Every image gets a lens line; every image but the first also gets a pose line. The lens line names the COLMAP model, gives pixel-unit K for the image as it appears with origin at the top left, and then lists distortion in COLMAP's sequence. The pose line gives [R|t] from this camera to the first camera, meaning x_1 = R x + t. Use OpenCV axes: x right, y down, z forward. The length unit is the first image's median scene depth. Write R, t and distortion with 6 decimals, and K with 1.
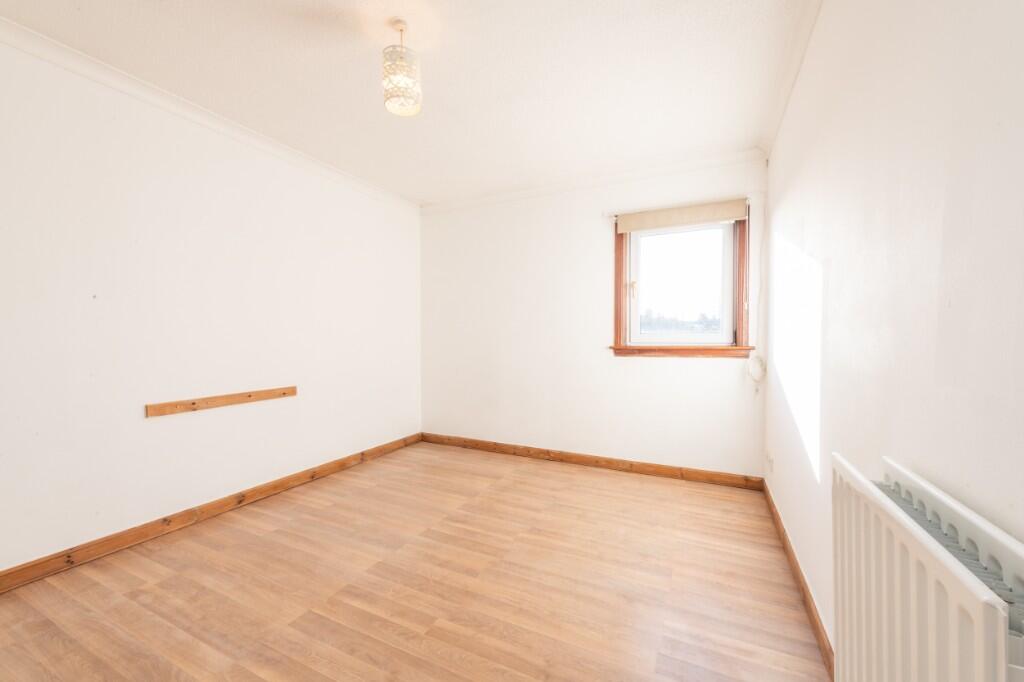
lens RADIAL K [[401.6, 0, 510.7], [0, 401.6, 340.5], [0, 0, 1]] dist [0.013597, -0.005710]
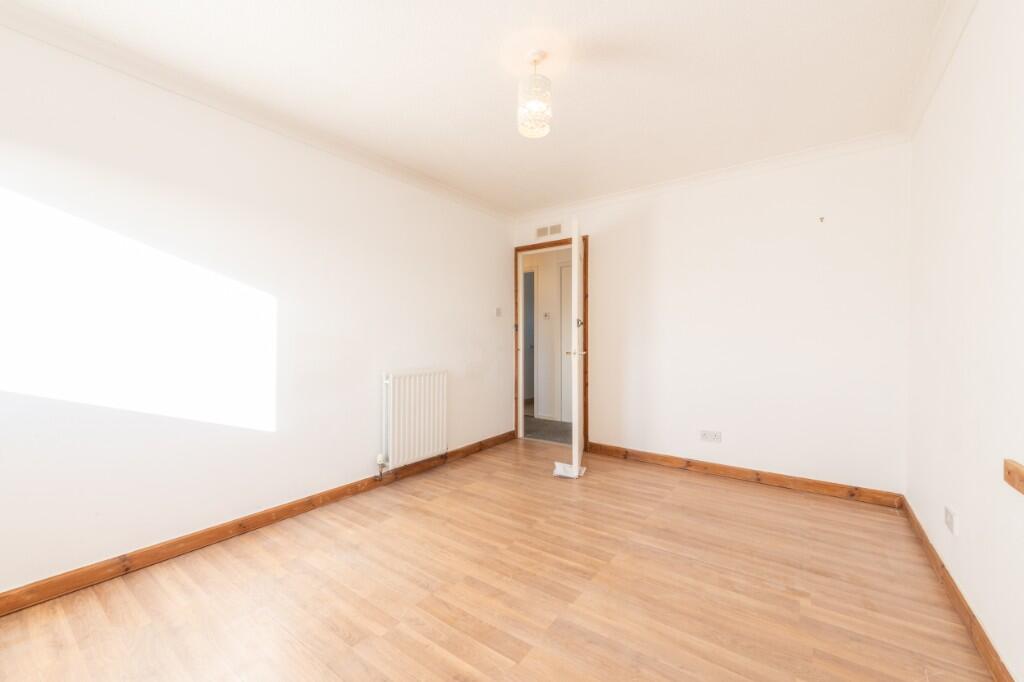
lens RADIAL K [[401.6, 0, 510.7], [0, 401.6, 340.5], [0, 0, 1]] dist [0.013597, -0.005710]
pose [[-0.983811, -0.000277, 0.179208, -0.368159], [0.001931, 0.999924, 0.012148, -0.016722], [-0.179198, 0.012297, -0.983736, 1.937548]]
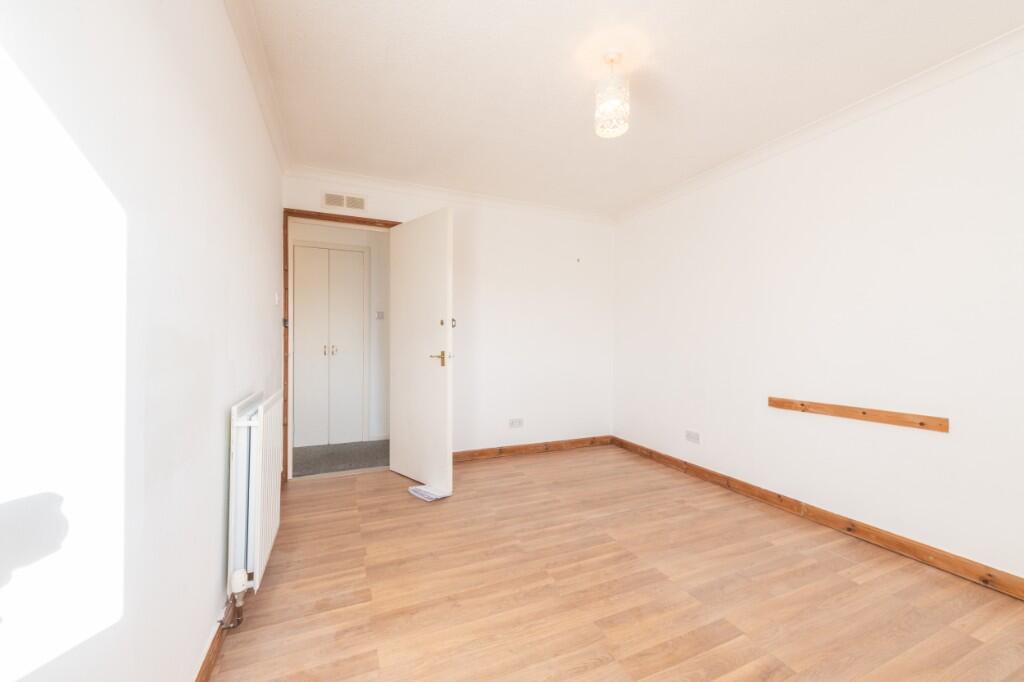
lens RADIAL K [[401.6, 0, 510.7], [0, 401.6, 340.5], [0, 0, 1]] dist [0.013597, -0.005710]
pose [[-0.650088, -0.004232, -0.759847, 0.672532], [-0.012219, 0.999913, 0.004884, -0.013296], [0.759761, 0.012460, -0.650083, 1.390792]]
